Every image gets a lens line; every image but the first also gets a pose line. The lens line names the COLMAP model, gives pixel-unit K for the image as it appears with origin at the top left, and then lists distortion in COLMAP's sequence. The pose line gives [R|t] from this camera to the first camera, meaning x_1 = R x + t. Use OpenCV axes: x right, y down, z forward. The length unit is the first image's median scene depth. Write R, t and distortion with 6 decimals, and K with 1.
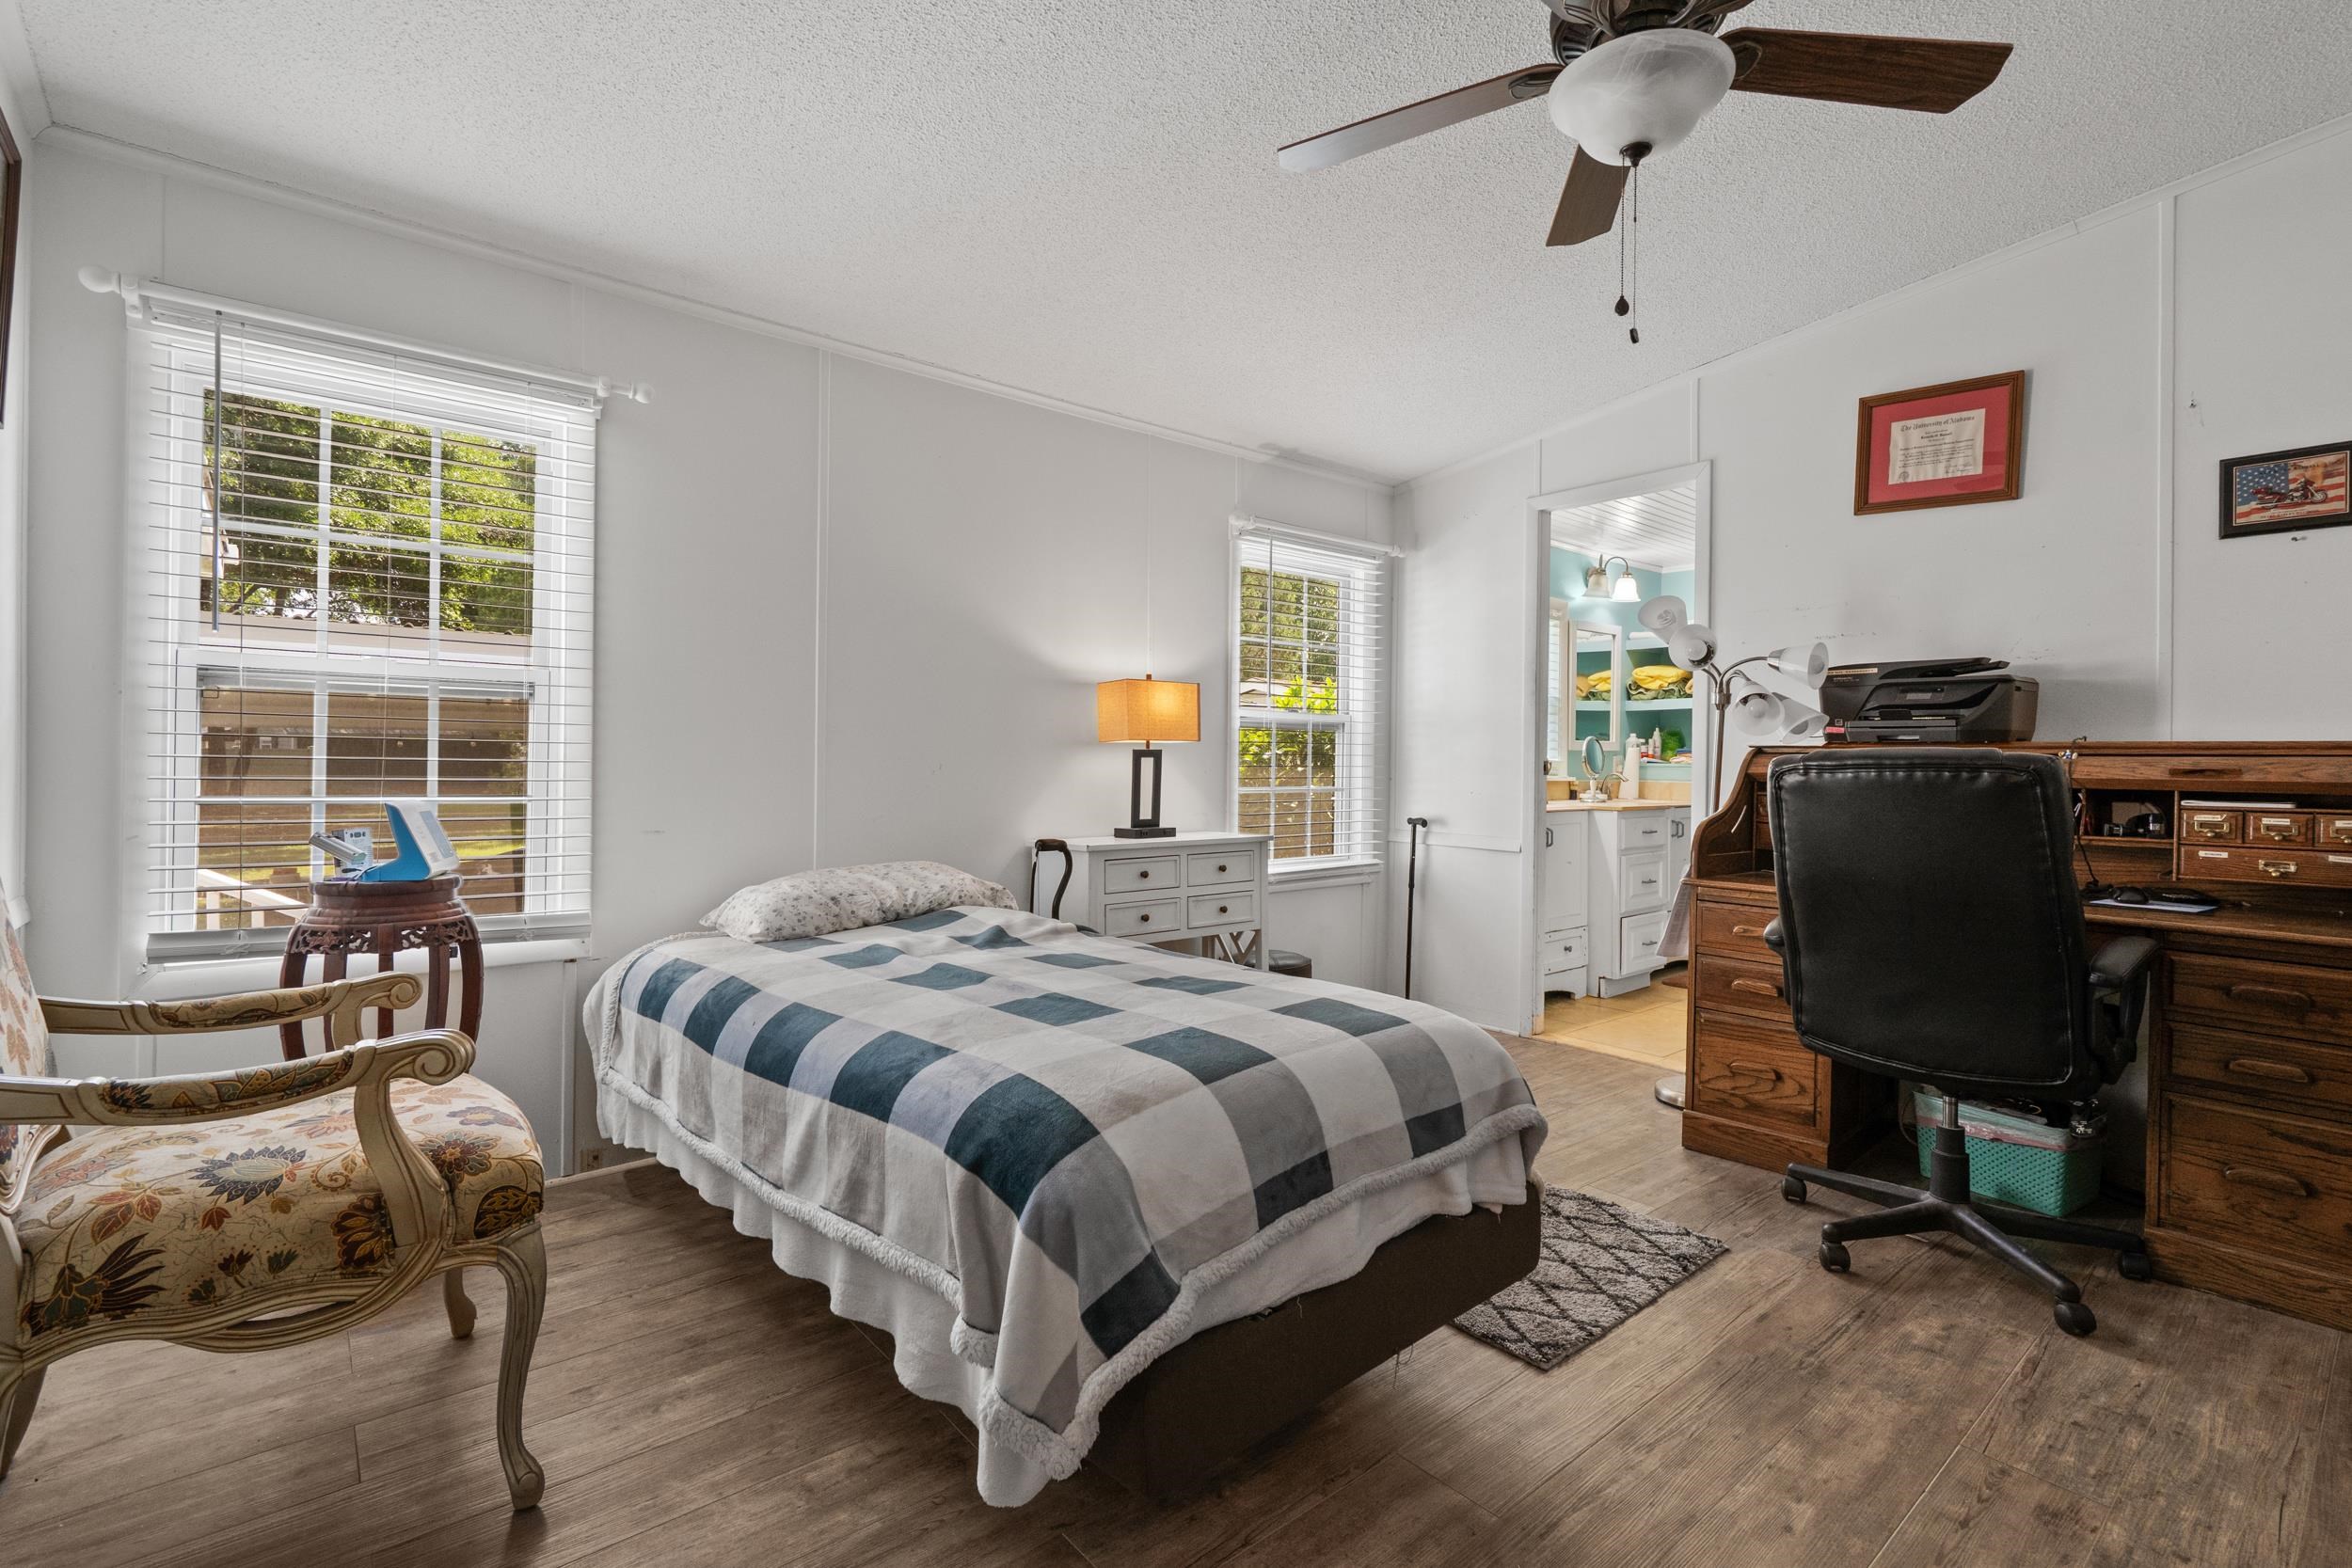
lens RADIAL K [[1078.8, 0, 1164.0], [0, 1078.8, 764.5], [0, 0, 1]] dist [-0.005365, -0.000480]
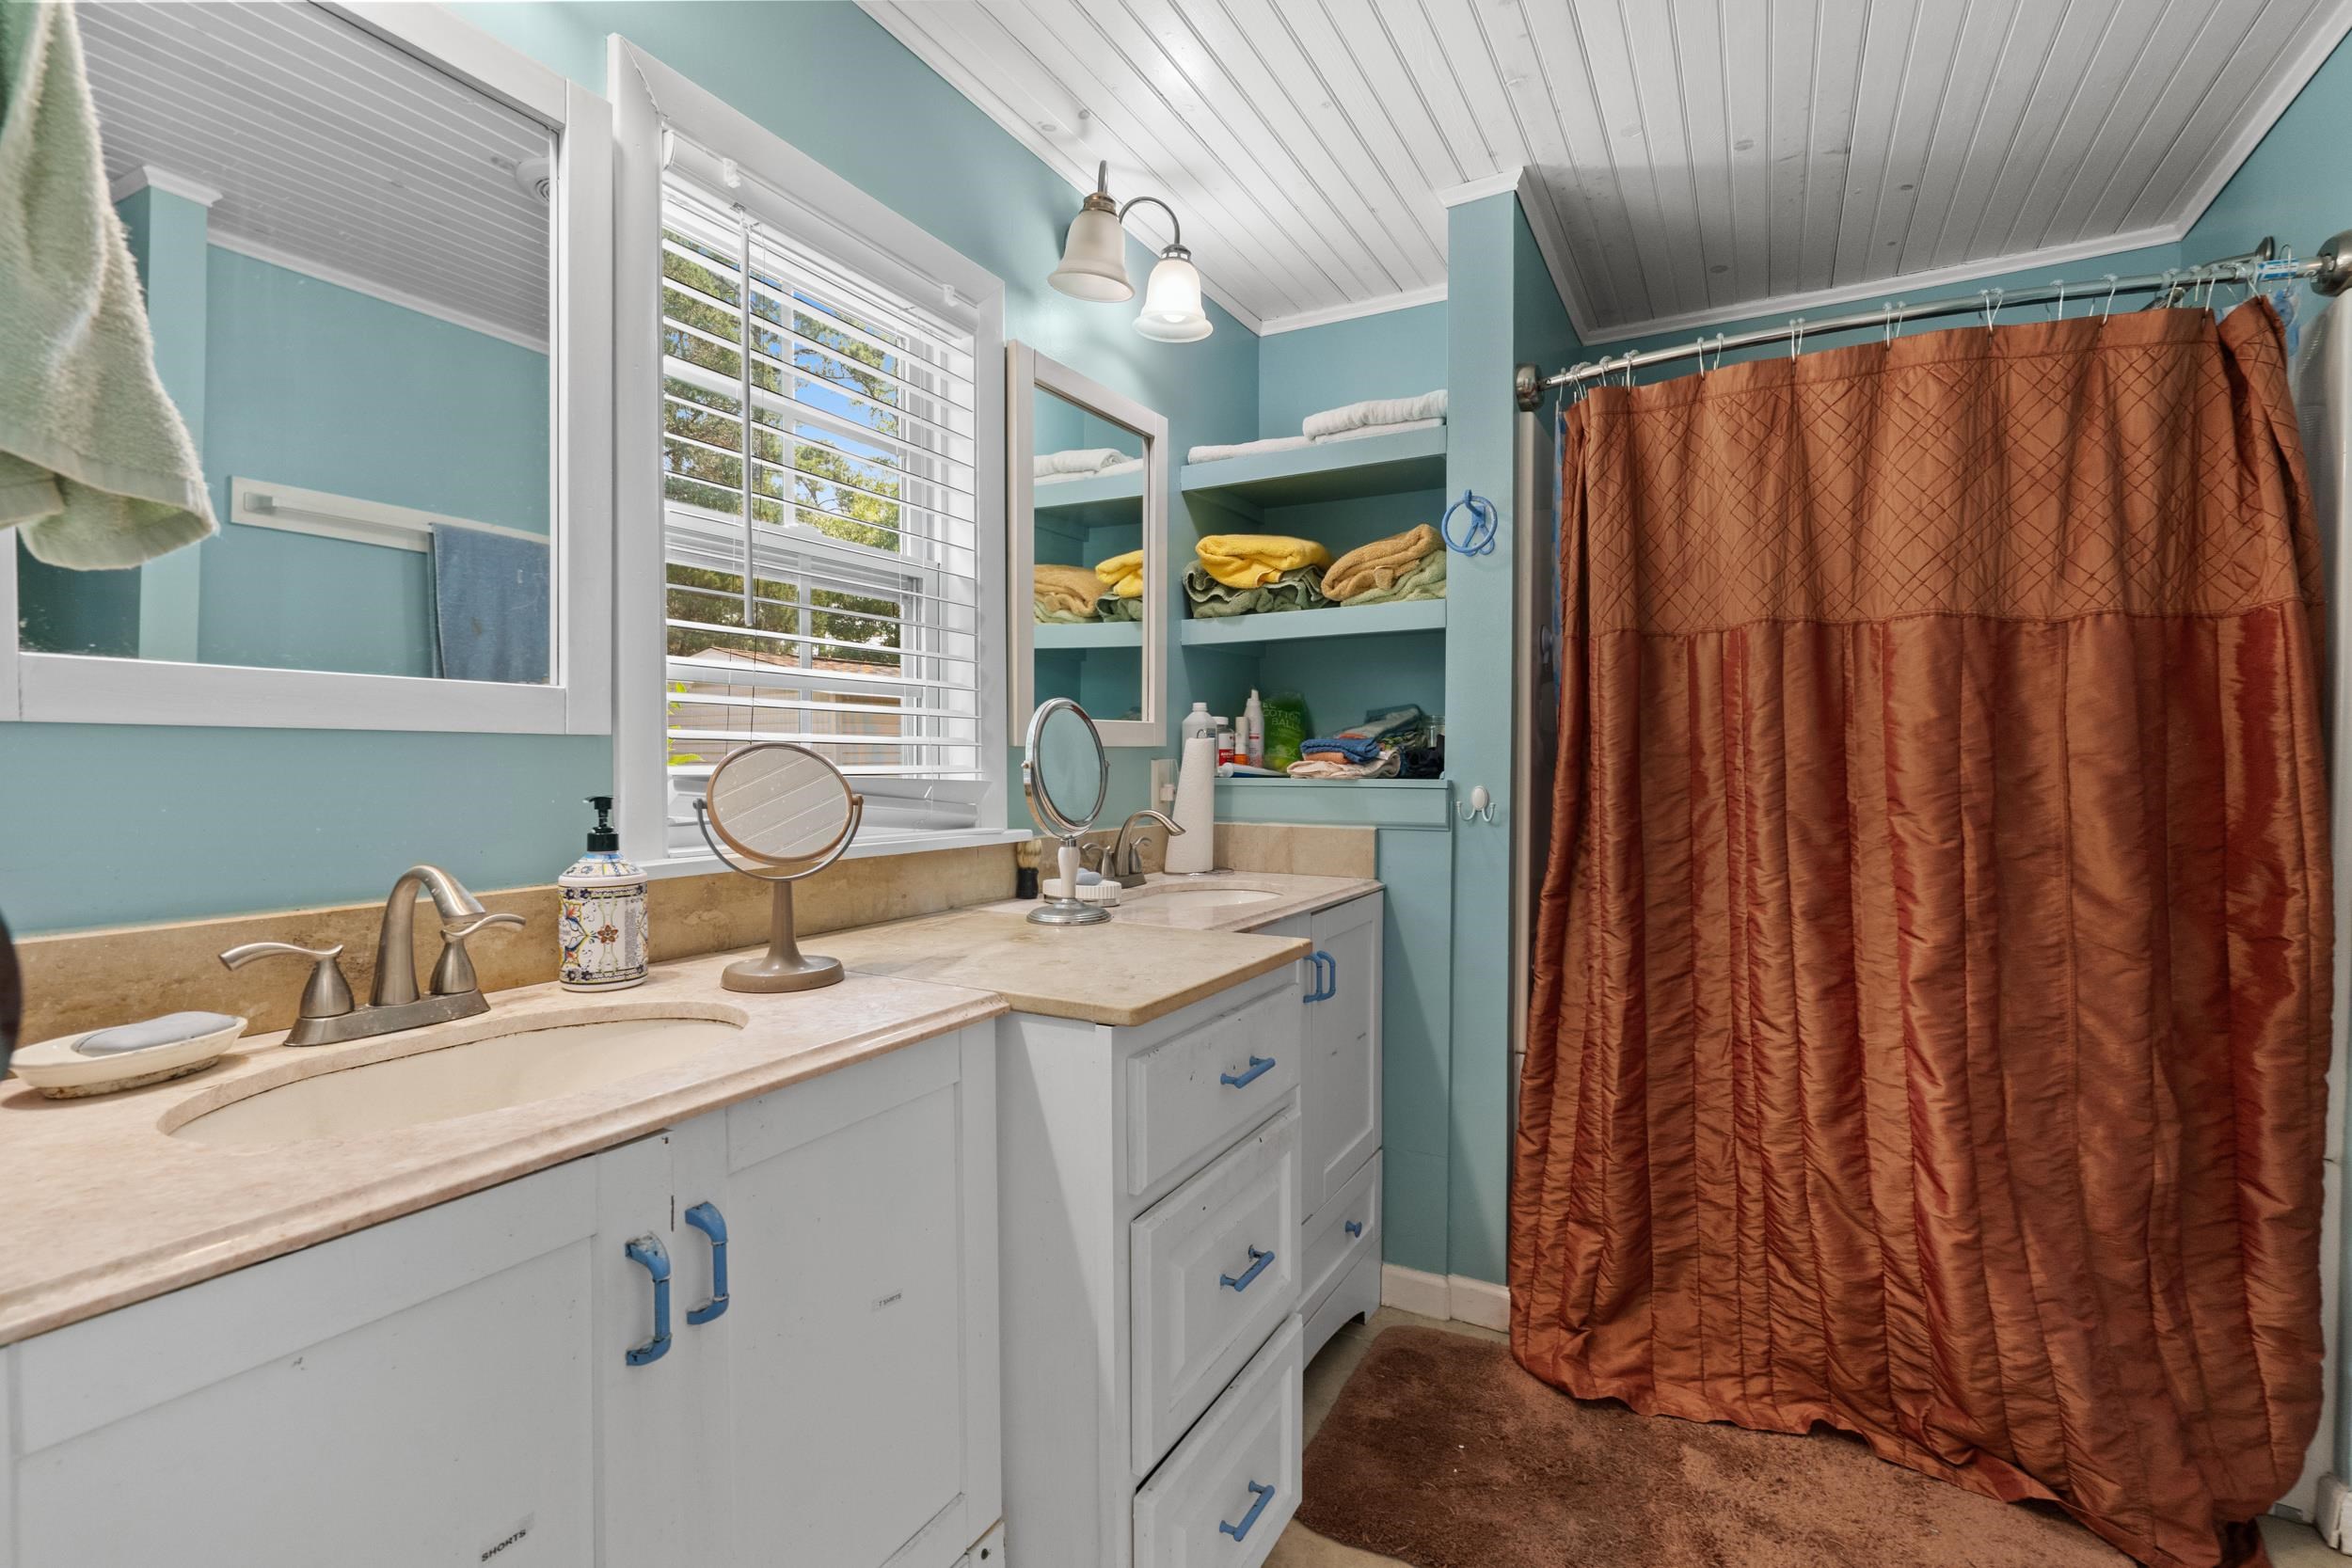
lens RADIAL K [[1078.8, 0, 1173.9], [0, 1078.8, 769.5], [0, 0, 1]] dist [-0.005365, -0.000480]
pose [[0.930764, -0.010414, 0.365472, 0.283771], [0.009690, 0.999946, 0.003814, -0.006416], [-0.365492, -0.000009, 0.930815, 0.639958]]
